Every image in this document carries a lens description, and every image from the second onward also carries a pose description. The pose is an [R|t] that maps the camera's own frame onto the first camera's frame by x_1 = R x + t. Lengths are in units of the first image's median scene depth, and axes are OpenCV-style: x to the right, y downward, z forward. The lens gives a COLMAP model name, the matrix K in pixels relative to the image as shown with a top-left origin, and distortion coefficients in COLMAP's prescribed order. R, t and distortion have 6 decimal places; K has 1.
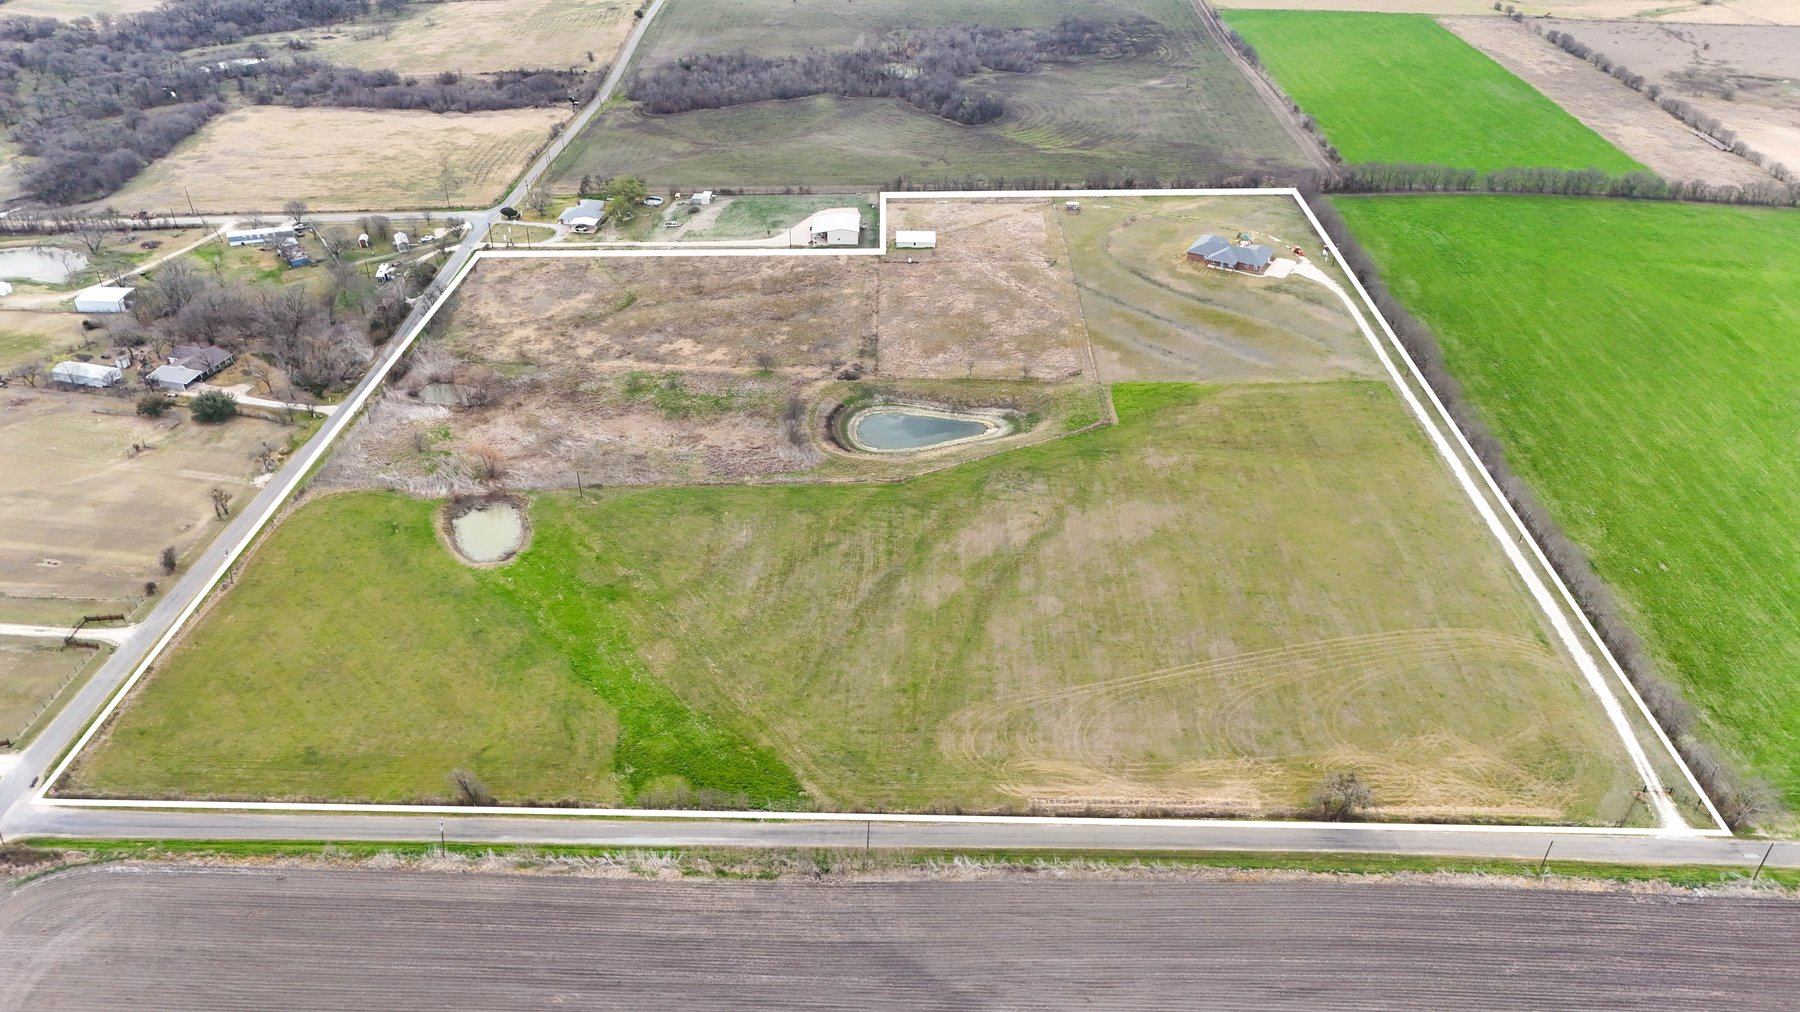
lens RADIAL K [[1316.2, 0, 906.5], [0, 1316.2, 514.0], [0, 0, 1]] dist [0.081911, -0.086853]
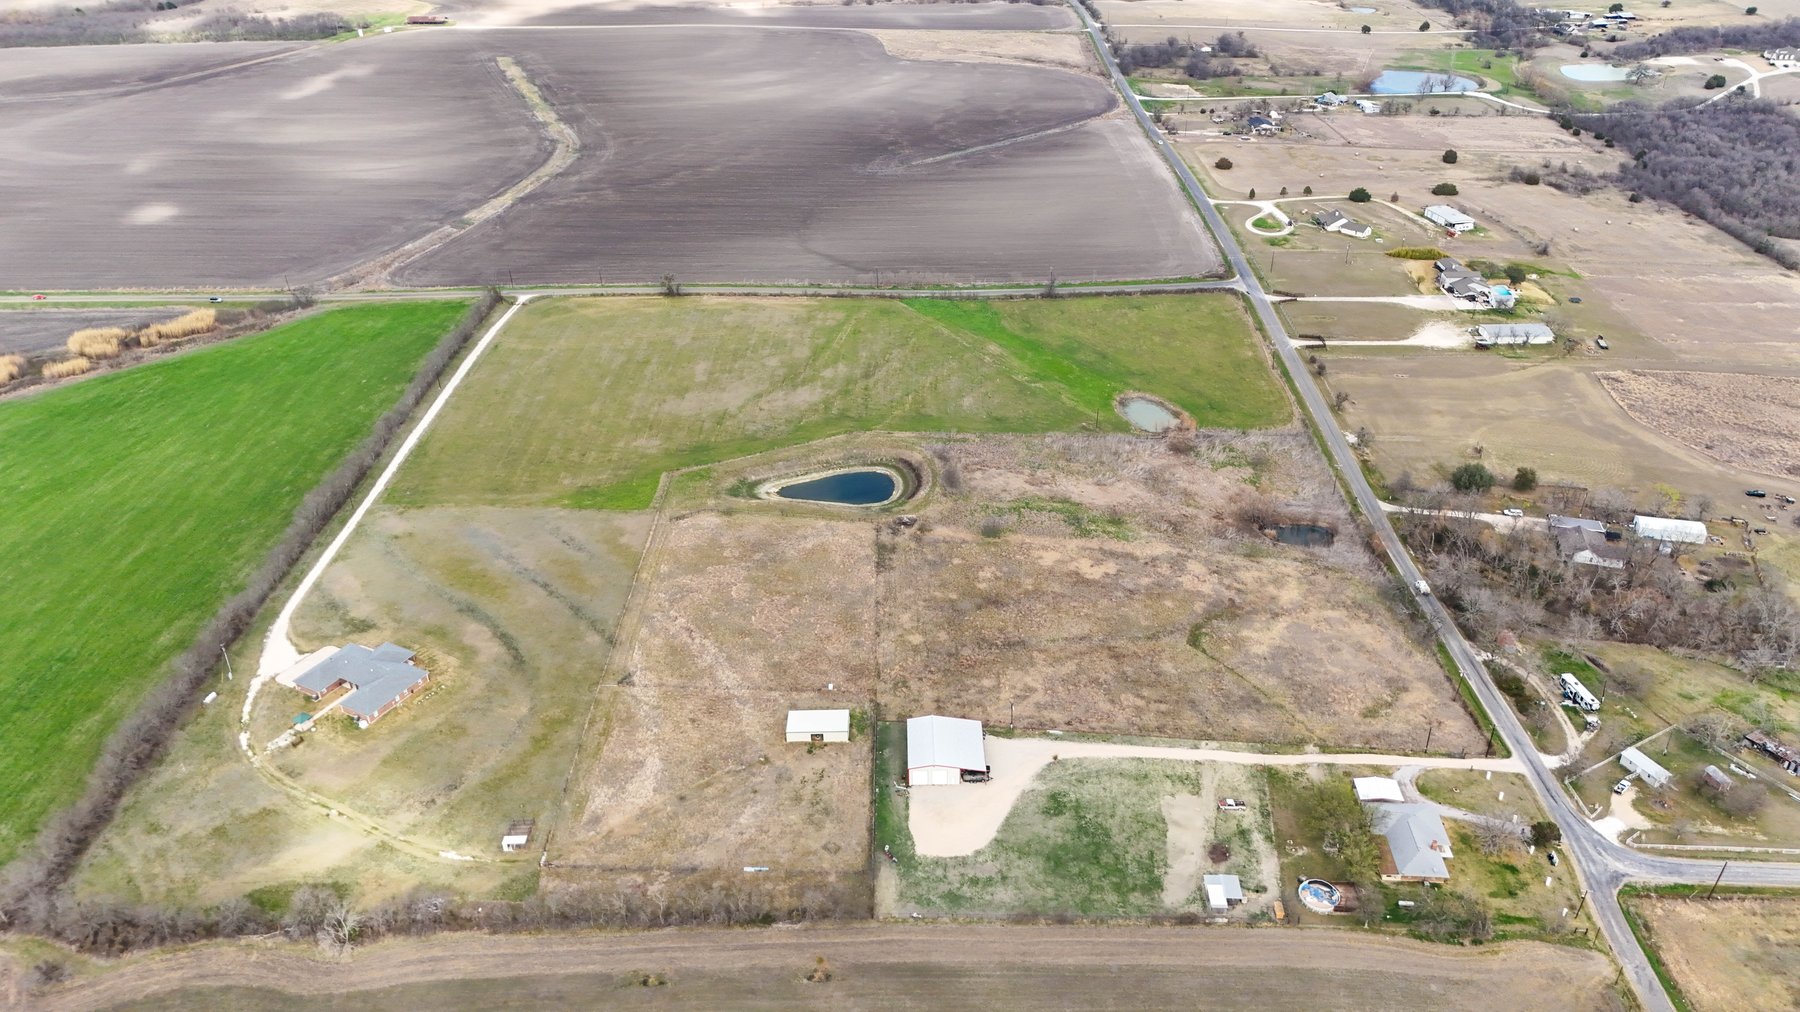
lens RADIAL K [[1316.2, 0, 906.5], [0, 1316.2, 514.0], [0, 0, 1]] dist [0.081911, -0.086853]
pose [[-0.999959, -0.002303, -0.008703, -0.034832], [-0.008802, 0.452960, 0.891487, -0.952531], [0.001889, 0.891528, -0.452962, 1.382877]]
